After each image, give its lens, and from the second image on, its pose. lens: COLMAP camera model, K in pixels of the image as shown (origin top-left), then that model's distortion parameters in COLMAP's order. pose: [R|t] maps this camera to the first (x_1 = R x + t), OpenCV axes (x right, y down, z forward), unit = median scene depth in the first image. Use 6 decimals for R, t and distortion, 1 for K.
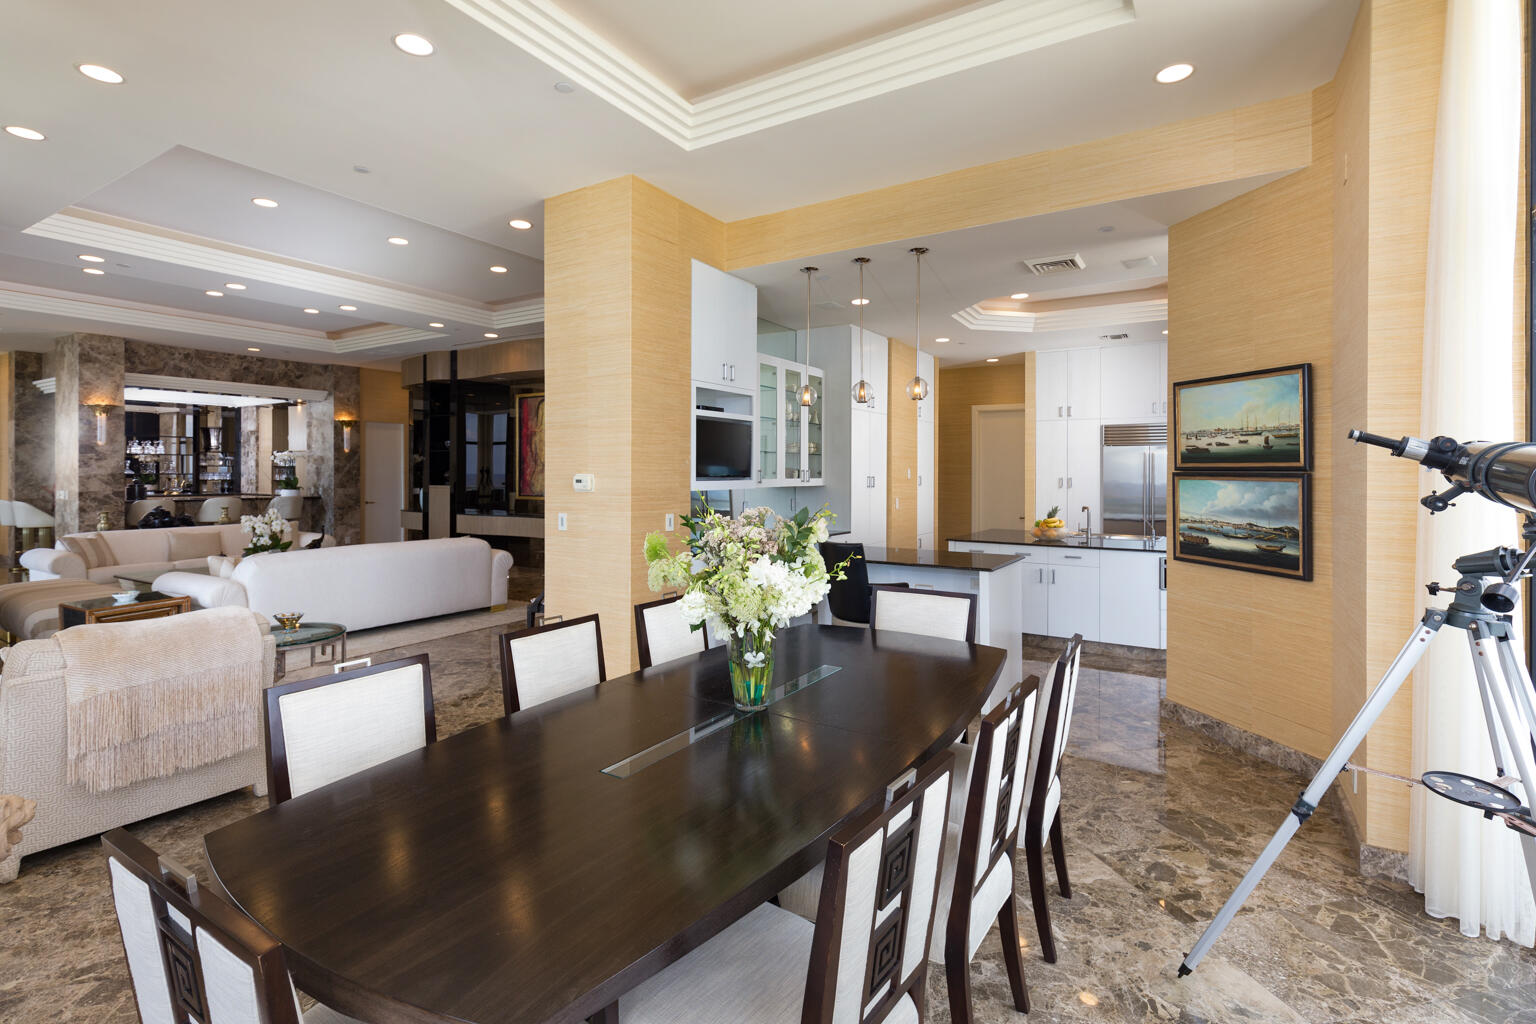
lens RADIAL K [[724.6, 0, 764.2], [0, 724.6, 471.7], [0, 0, 1]] dist [-0.002569, 0.000289]
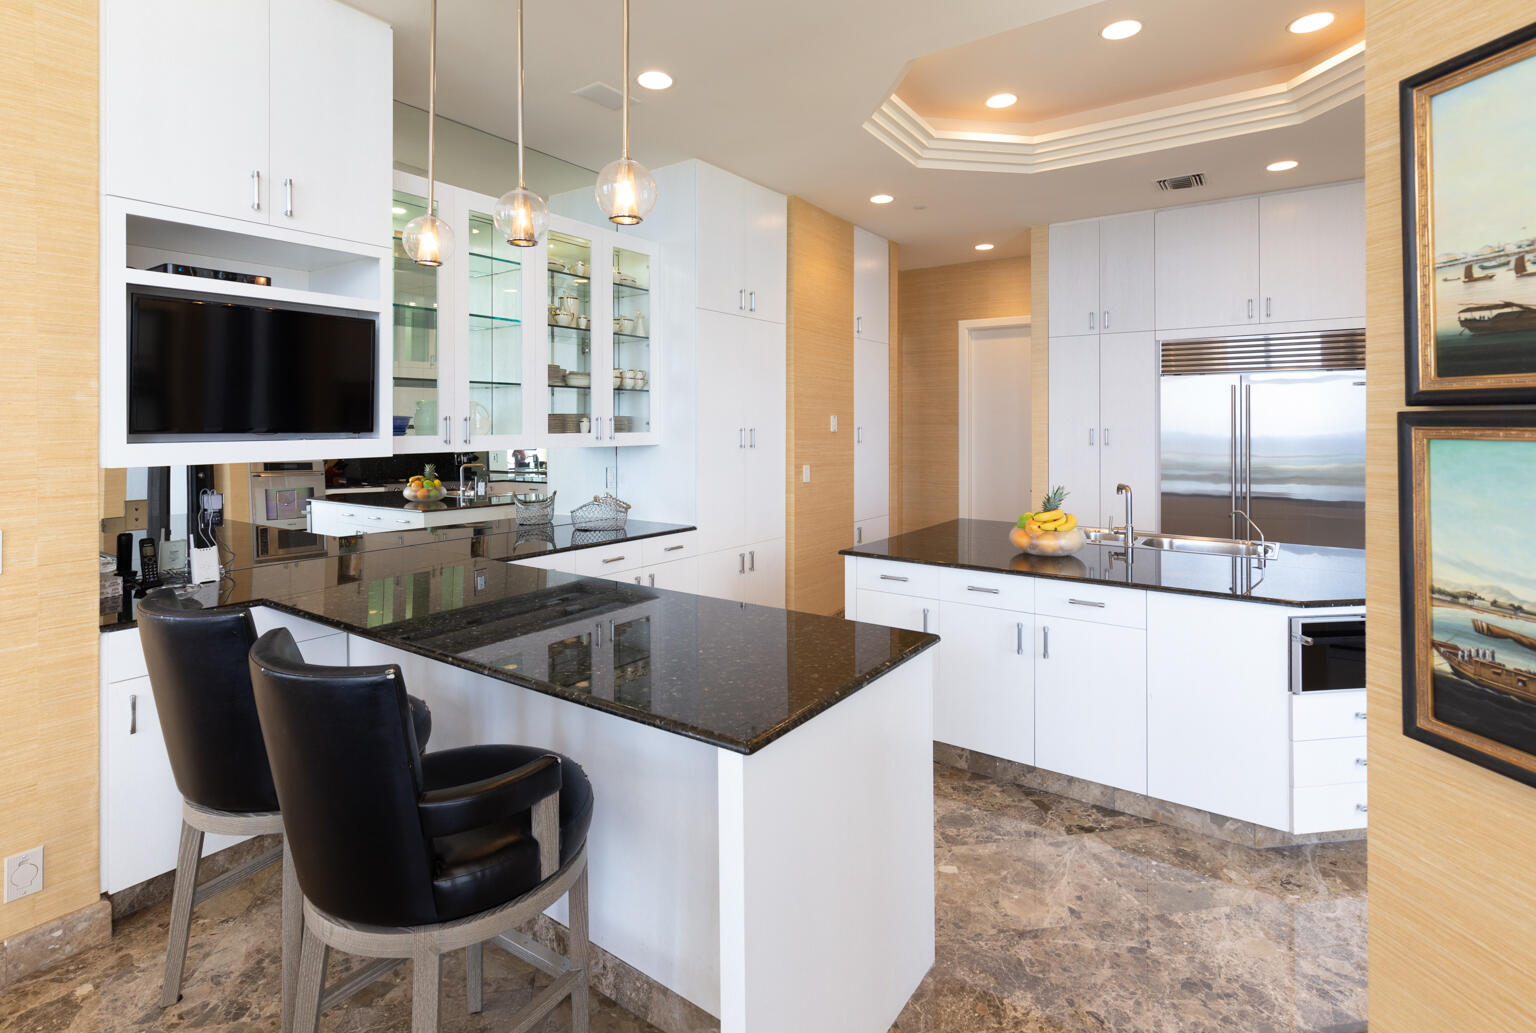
lens RADIAL K [[757.1, 0, 753.3], [0, 757.1, 419.6], [0, 0, 1]] dist [-0.000629, 0.000451]
pose [[0.997837, -0.003162, -0.065654, 0.364457], [0.002914, 0.999988, -0.003875, 0.004286], [0.065665, 0.003675, 0.997835, 0.748051]]
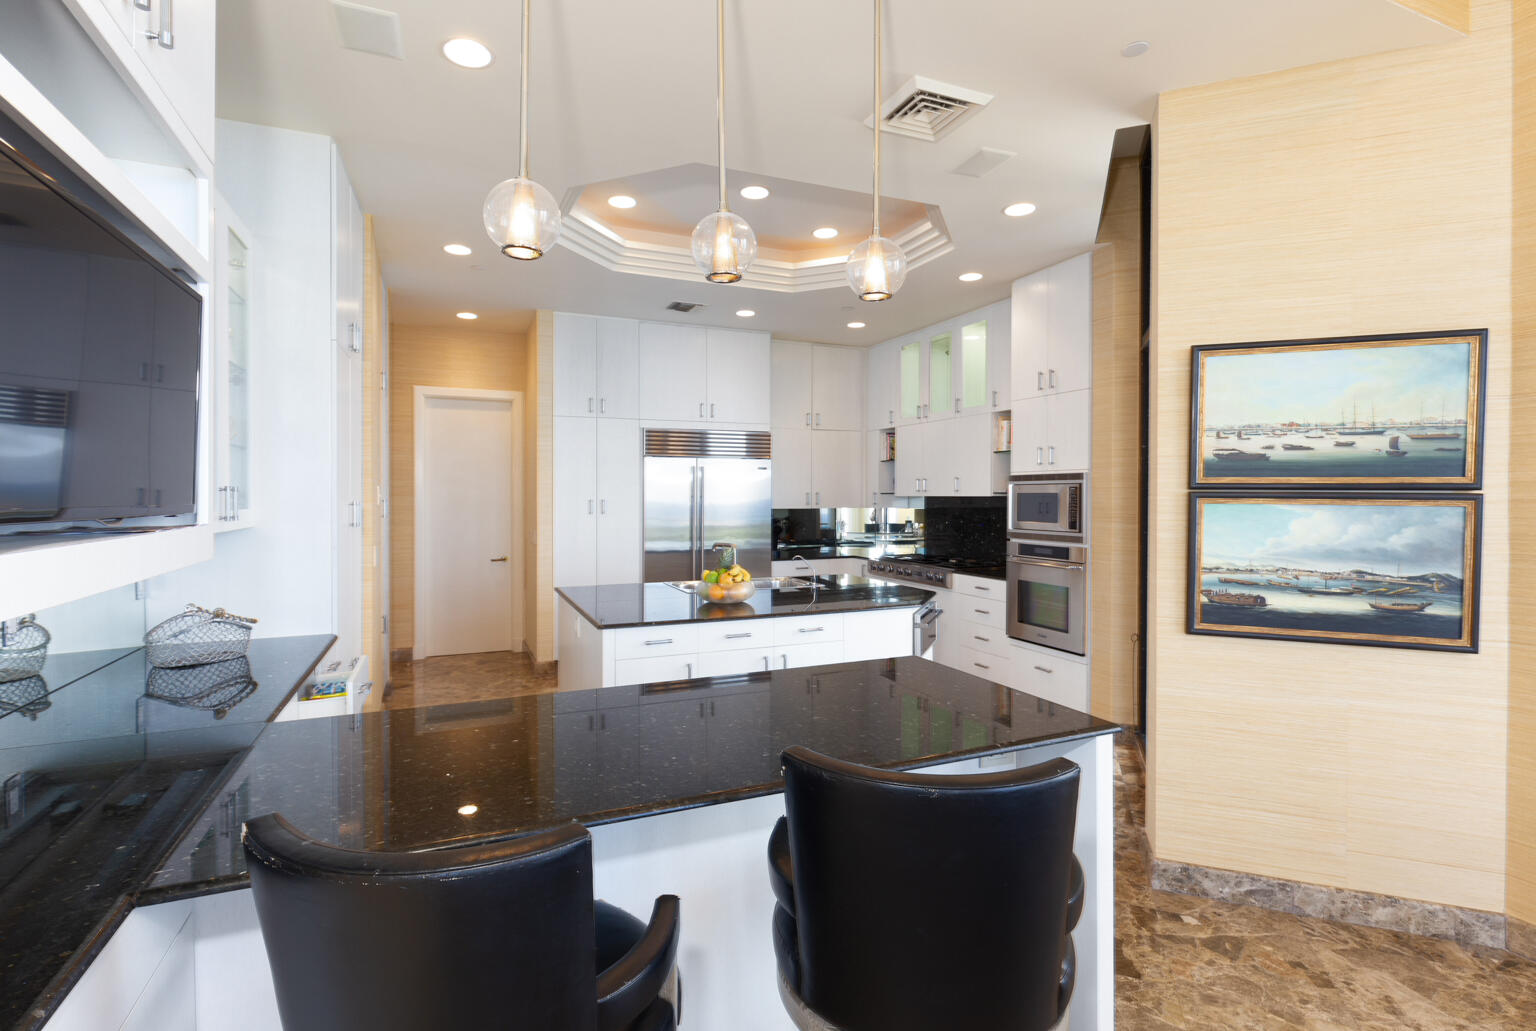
lens RADIAL K [[724.6, 0, 763.7], [0, 724.6, 499.6], [0, 0, 1]] dist [-0.002569, 0.000289]
pose [[0.568073, -0.010861, 0.822907, -0.152950], [0.001124, 0.999922, 0.012421, -0.000720], [-0.822977, -0.006131, 0.568041, 1.010996]]
